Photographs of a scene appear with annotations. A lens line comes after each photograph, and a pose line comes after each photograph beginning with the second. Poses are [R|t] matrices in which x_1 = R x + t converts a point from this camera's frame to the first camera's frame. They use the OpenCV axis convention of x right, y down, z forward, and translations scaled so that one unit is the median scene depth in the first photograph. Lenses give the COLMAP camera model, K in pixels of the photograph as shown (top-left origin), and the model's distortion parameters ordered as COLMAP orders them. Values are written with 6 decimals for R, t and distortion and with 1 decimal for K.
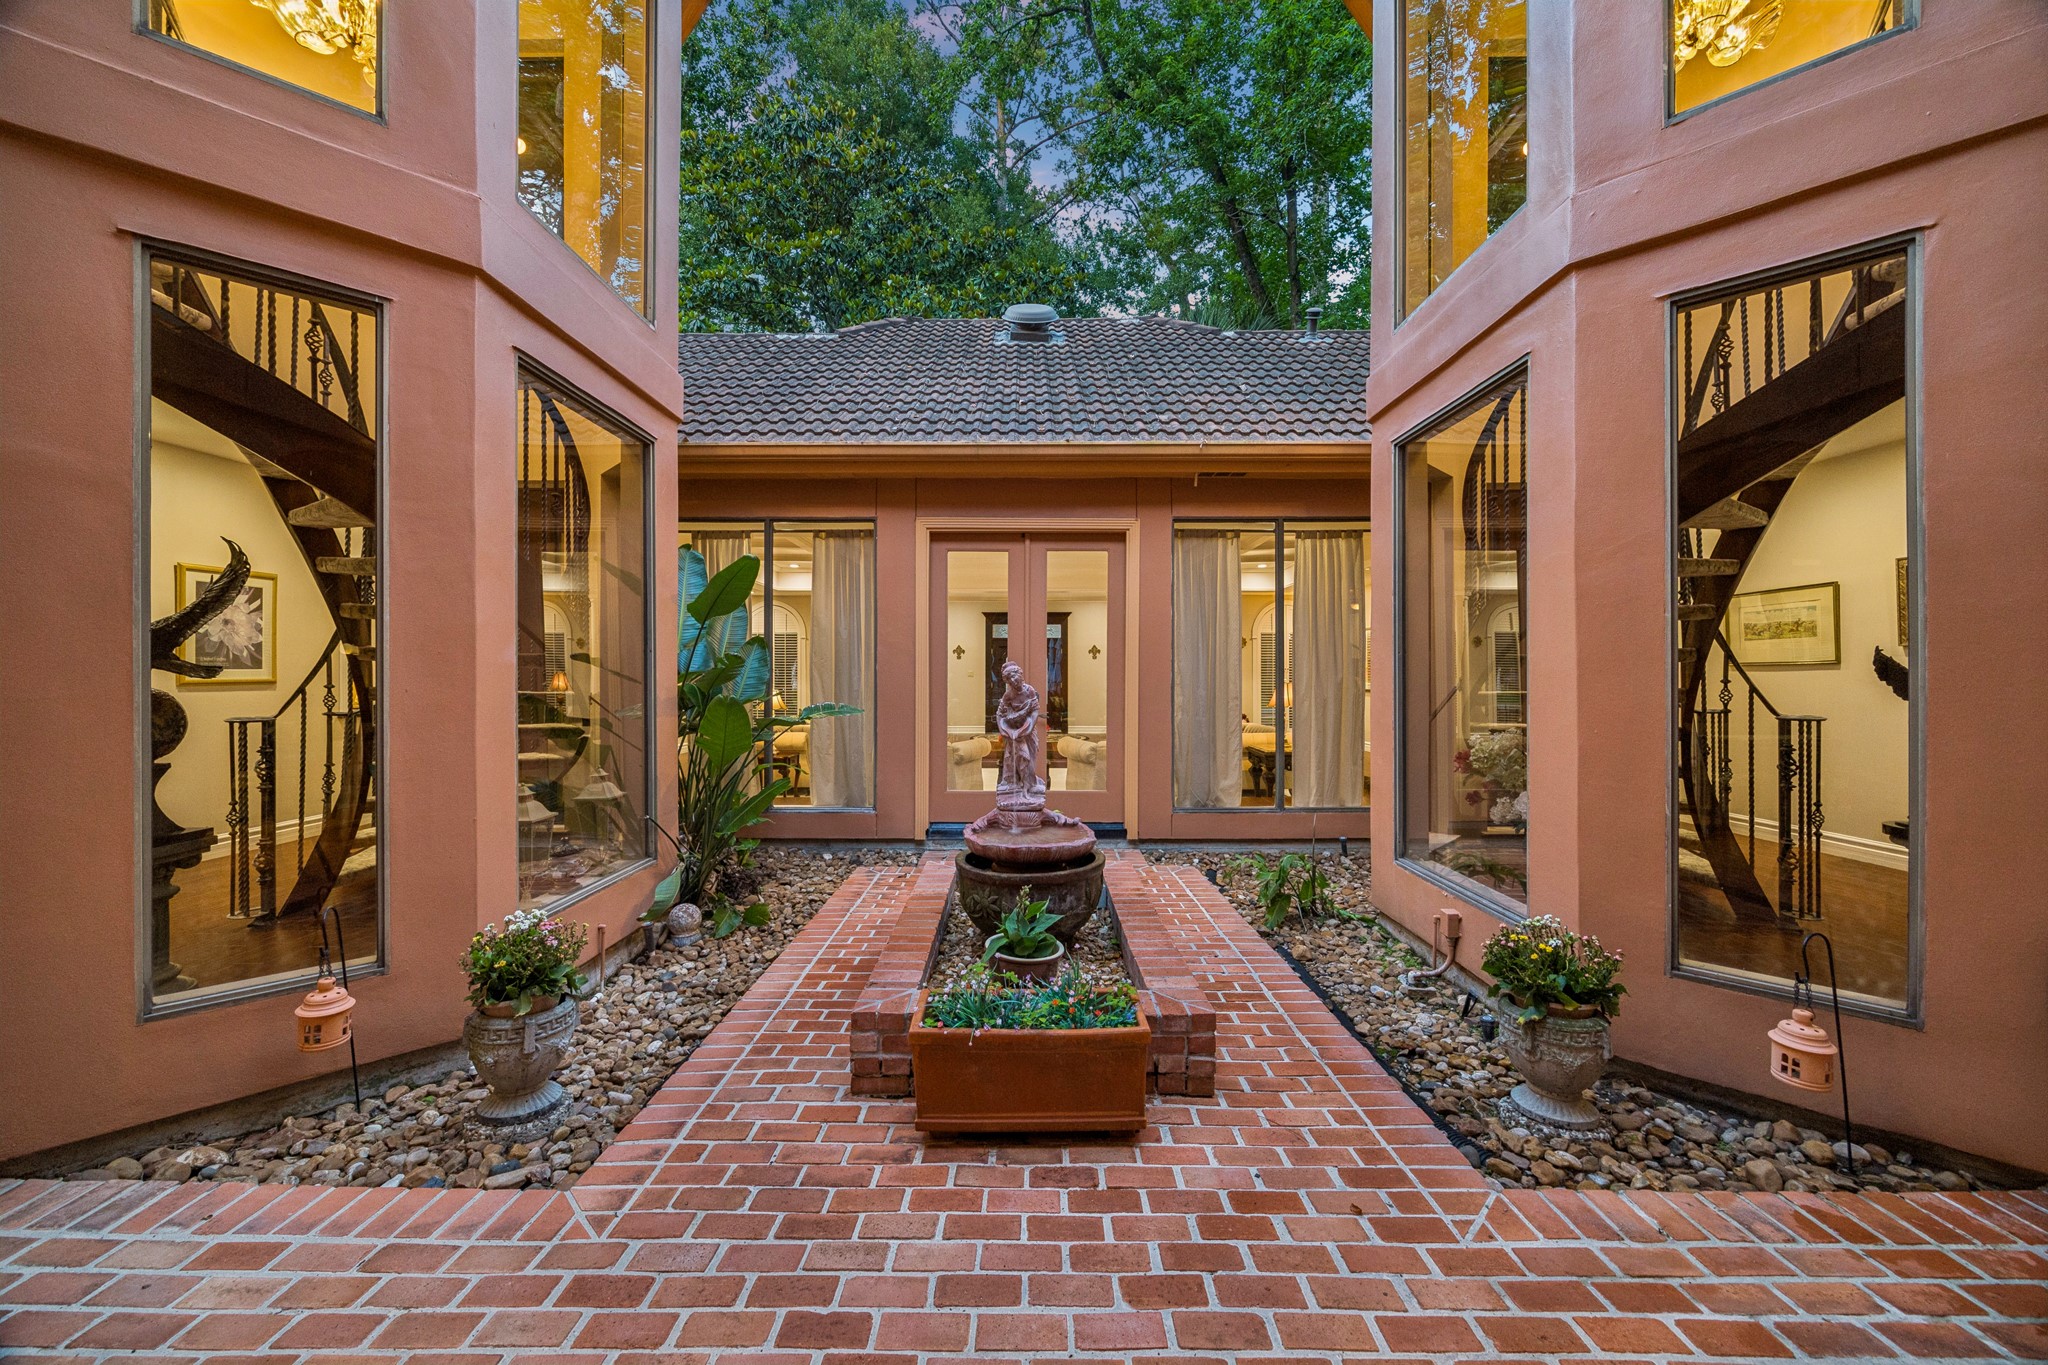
lens RADIAL K [[777.4, 0, 1024.2], [0, 777.4, 679.8], [0, 0, 1]] dist [-0.000719, 0.000152]
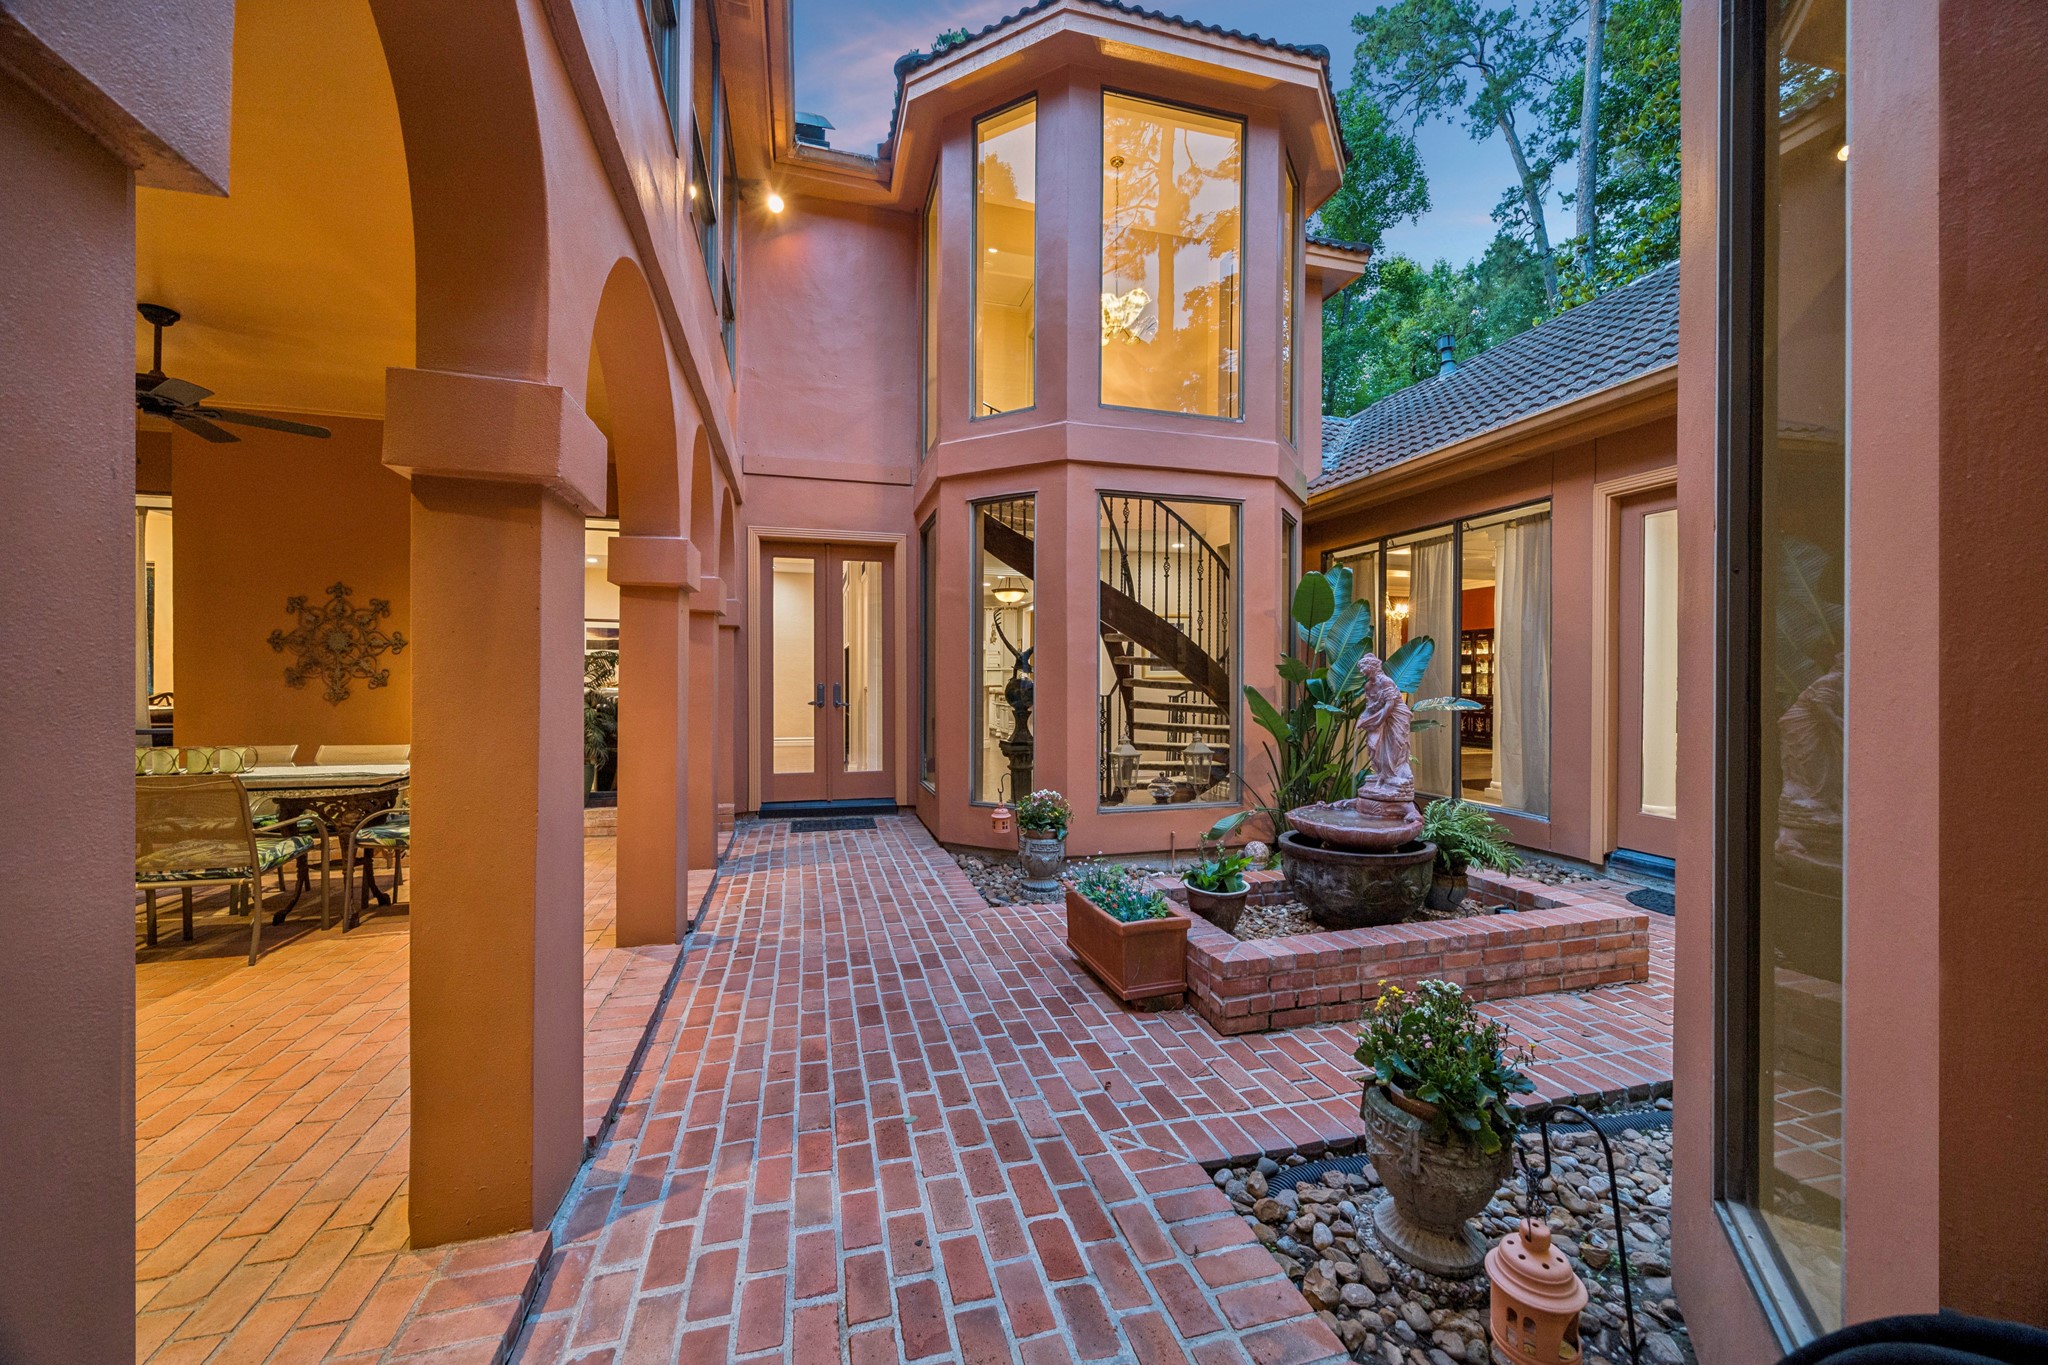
lens RADIAL K [[777.4, 0, 1026.2], [0, 777.4, 680.0], [0, 0, 1]] dist [-0.000719, 0.000152]
pose [[0.280316, 0.002194, -0.959905, 1.138297], [-0.007321, 0.999973, 0.000148, 0.020479], [0.959880, 0.006986, 0.280324, 0.371470]]
